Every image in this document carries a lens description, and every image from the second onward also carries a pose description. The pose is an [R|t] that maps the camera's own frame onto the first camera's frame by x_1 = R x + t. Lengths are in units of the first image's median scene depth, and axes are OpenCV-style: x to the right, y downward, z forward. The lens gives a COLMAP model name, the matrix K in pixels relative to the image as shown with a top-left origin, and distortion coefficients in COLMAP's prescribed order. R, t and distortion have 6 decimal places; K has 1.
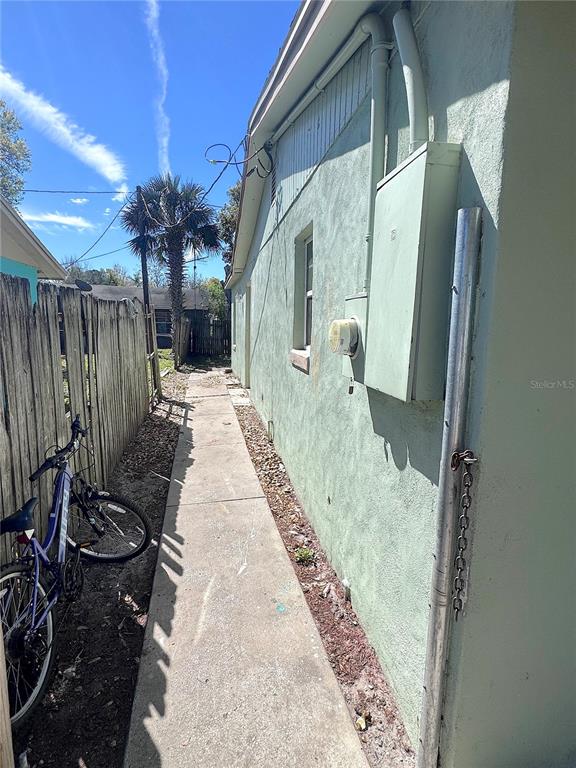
lens RADIAL K [[411.9, 0, 286.8], [0, 411.9, 385.5], [0, 0, 1]] dist [-0.000842, 0.000743]
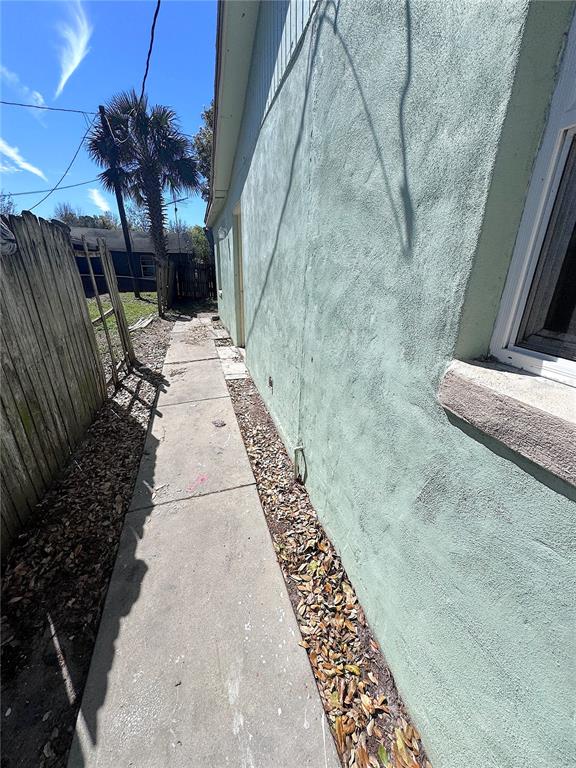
lens RADIAL K [[302.8, 0, 289.2], [0, 302.8, 380.8], [0, 0, 1]] dist [0.001166, -0.000237]
pose [[0.995634, -0.031104, 0.088005, -0.030076], [0.012187, 0.978092, 0.207817, -0.031409], [-0.092541, -0.205837, 0.974201, 0.214378]]
